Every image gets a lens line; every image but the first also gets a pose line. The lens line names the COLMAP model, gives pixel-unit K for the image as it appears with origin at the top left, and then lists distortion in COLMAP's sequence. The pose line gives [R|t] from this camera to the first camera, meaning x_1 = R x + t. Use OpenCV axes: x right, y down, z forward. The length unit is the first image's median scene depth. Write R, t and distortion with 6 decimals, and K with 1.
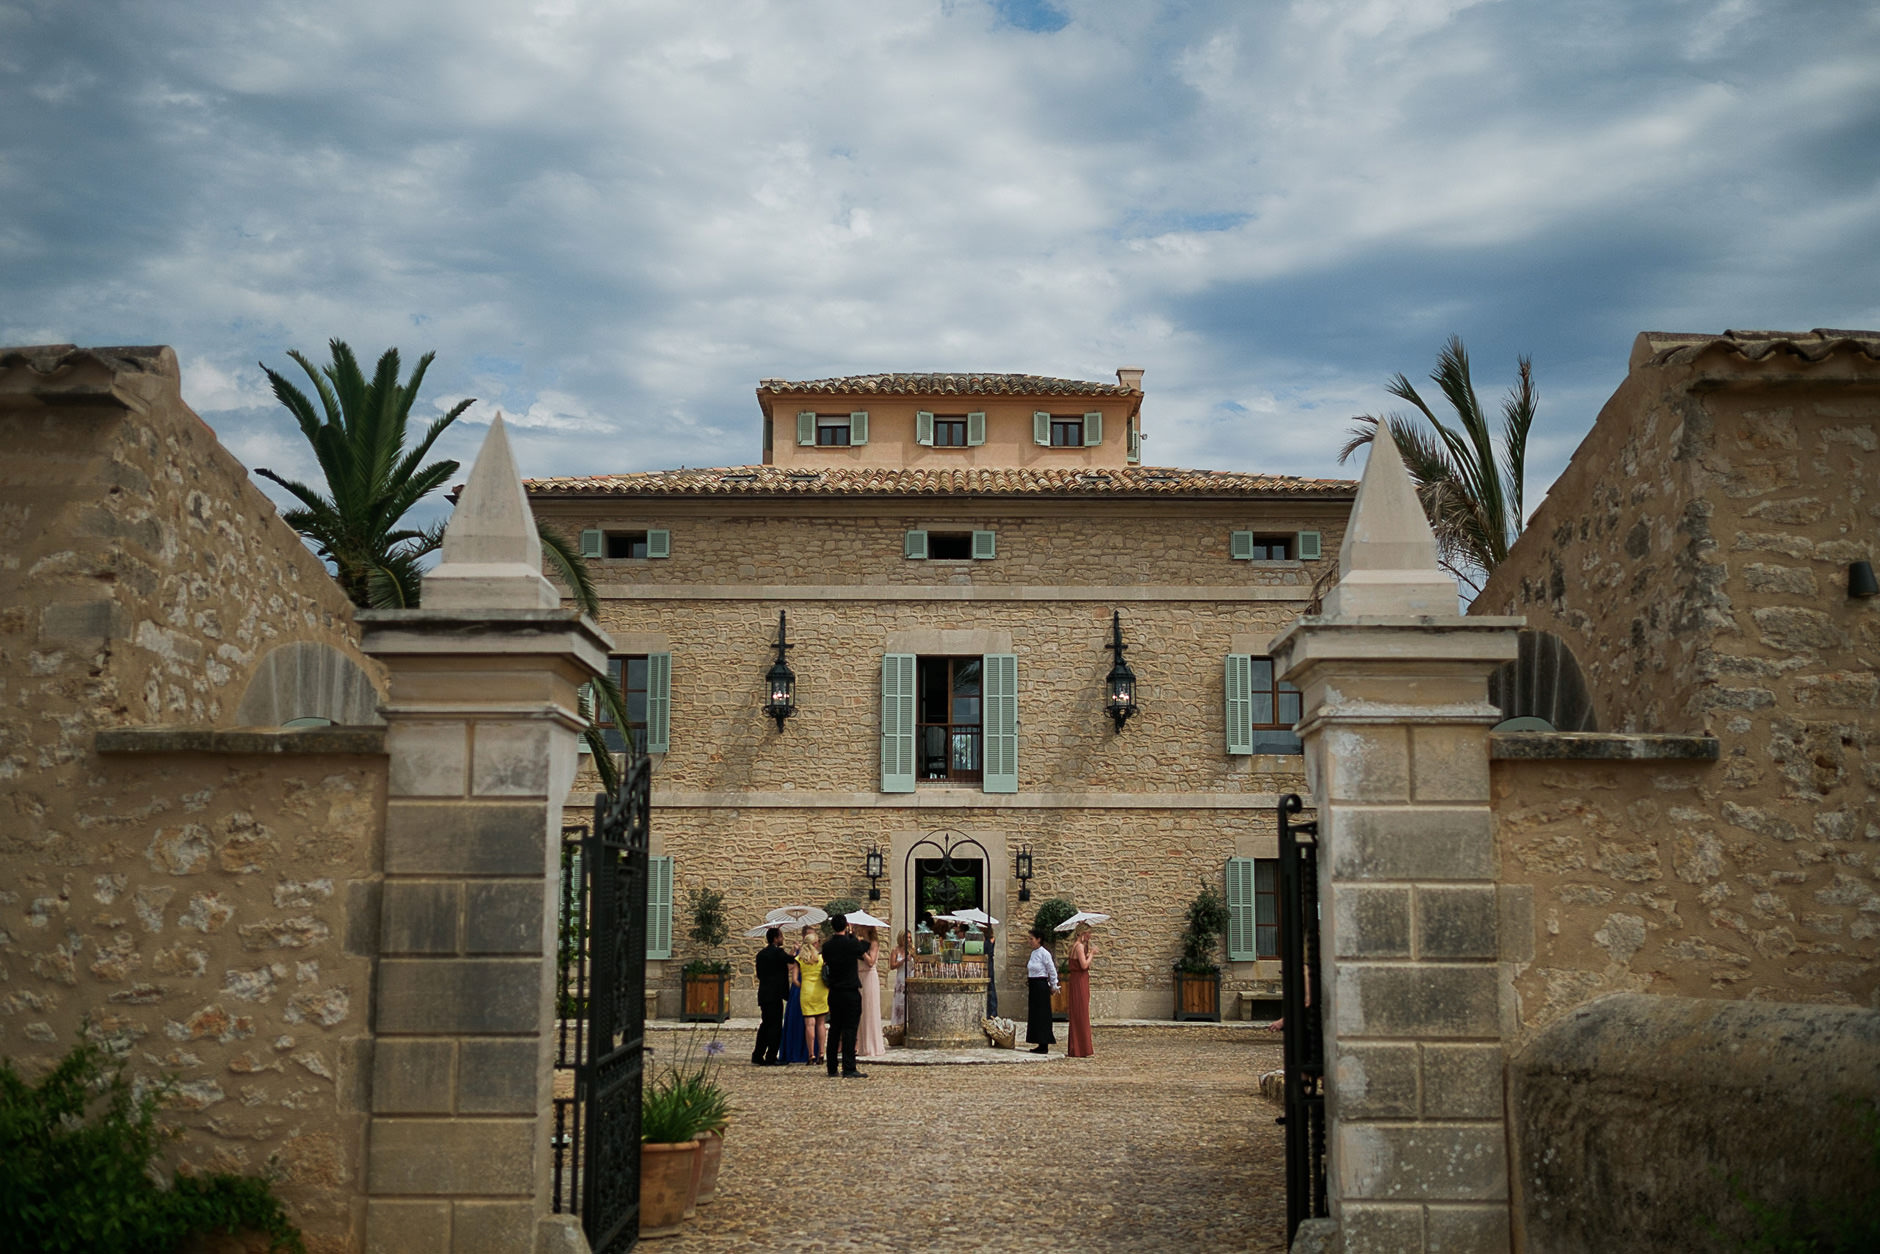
lens RADIAL K [[1953.1, 0, 939.5], [0, 1953.1, 626.5], [0, 0, 1]] dist [0.006304, 0.000000]
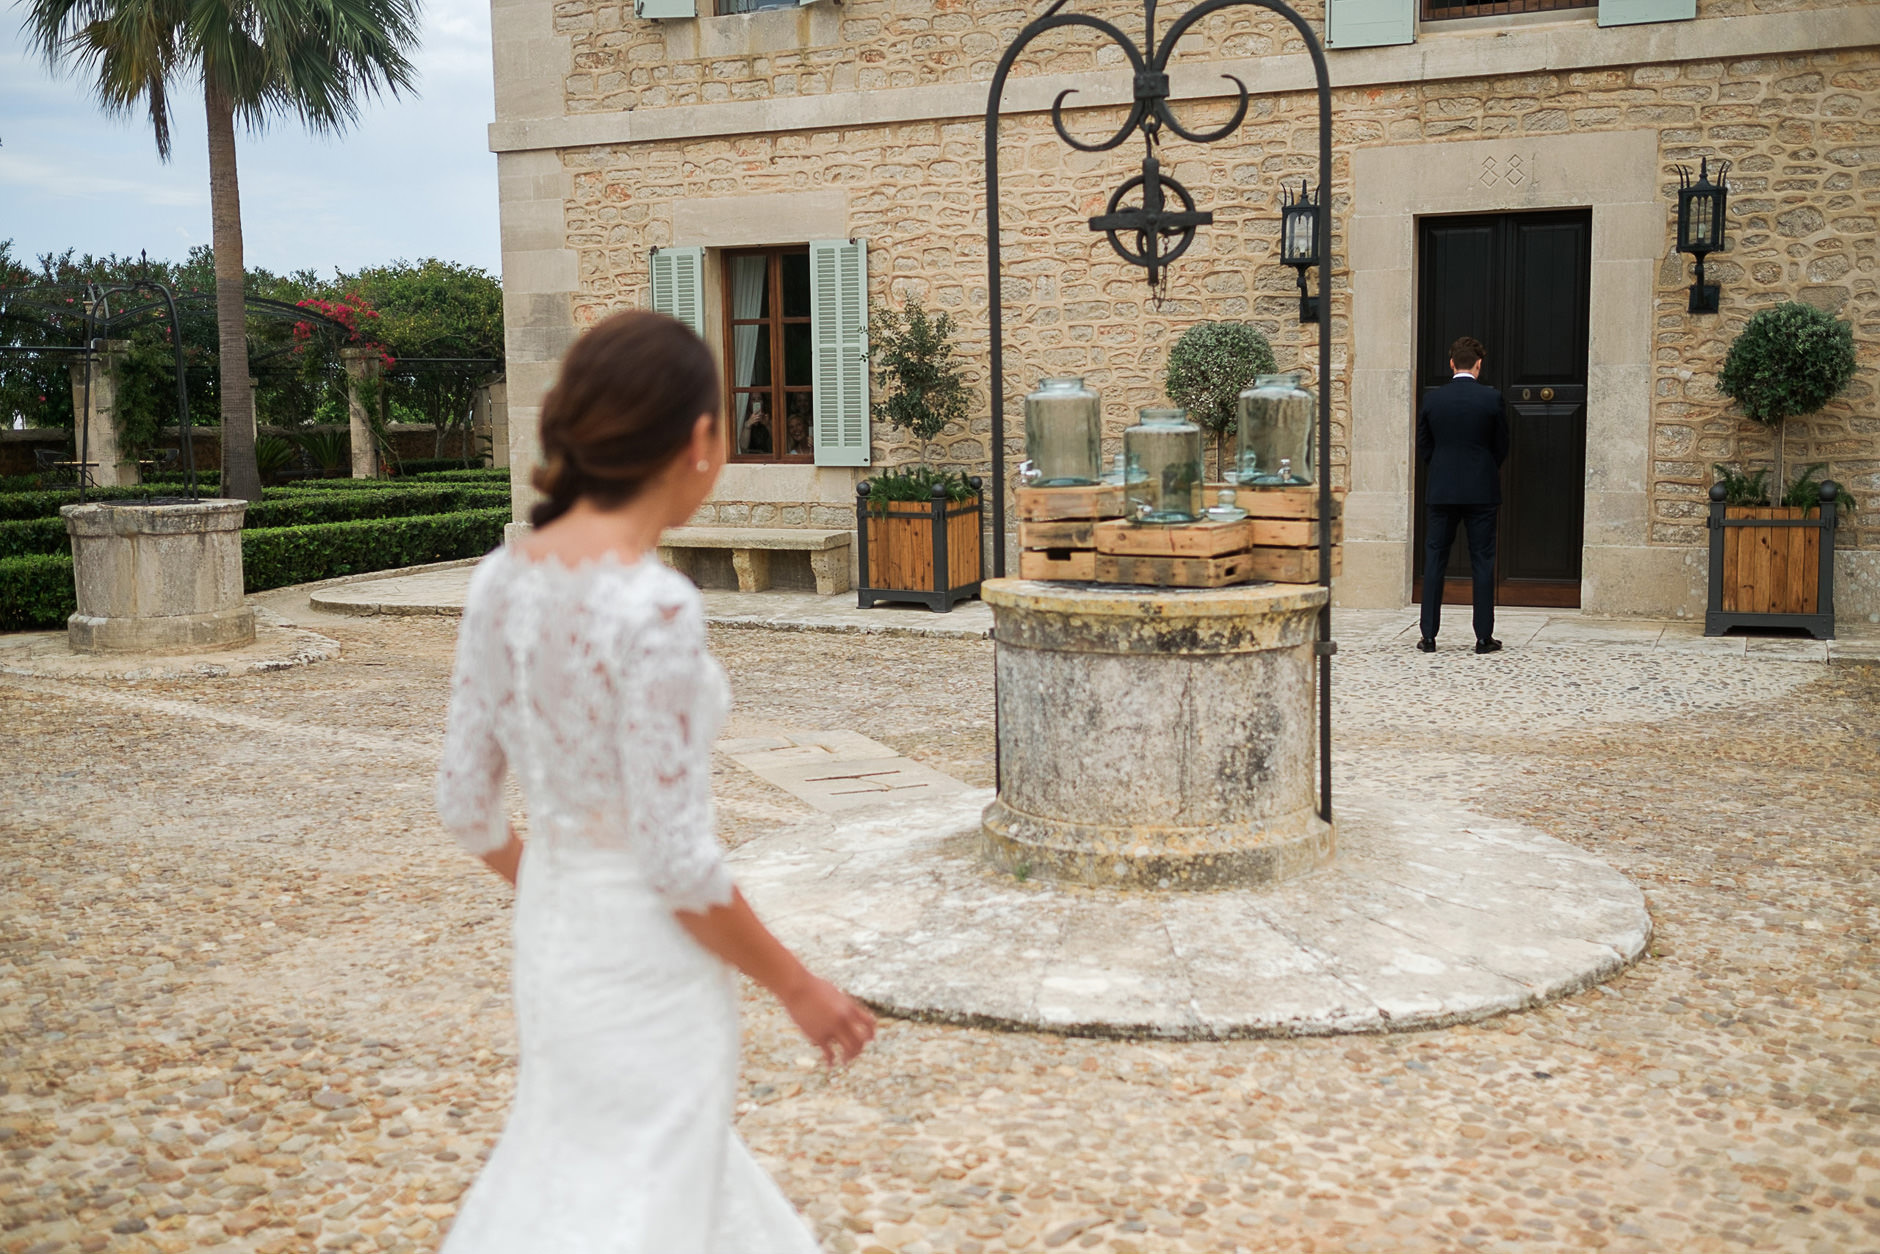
lens RADIAL K [[1953.1, 0, 940.8], [0, 1953.1, 627.7], [0, 0, 1]] dist [0.006304, 0.000000]
pose [[0.919431, 0.033600, -0.391813, 0.058425], [0.071425, 0.965504, 0.250402, 0.094590], [0.386710, -0.258213, 0.885314, 0.596523]]
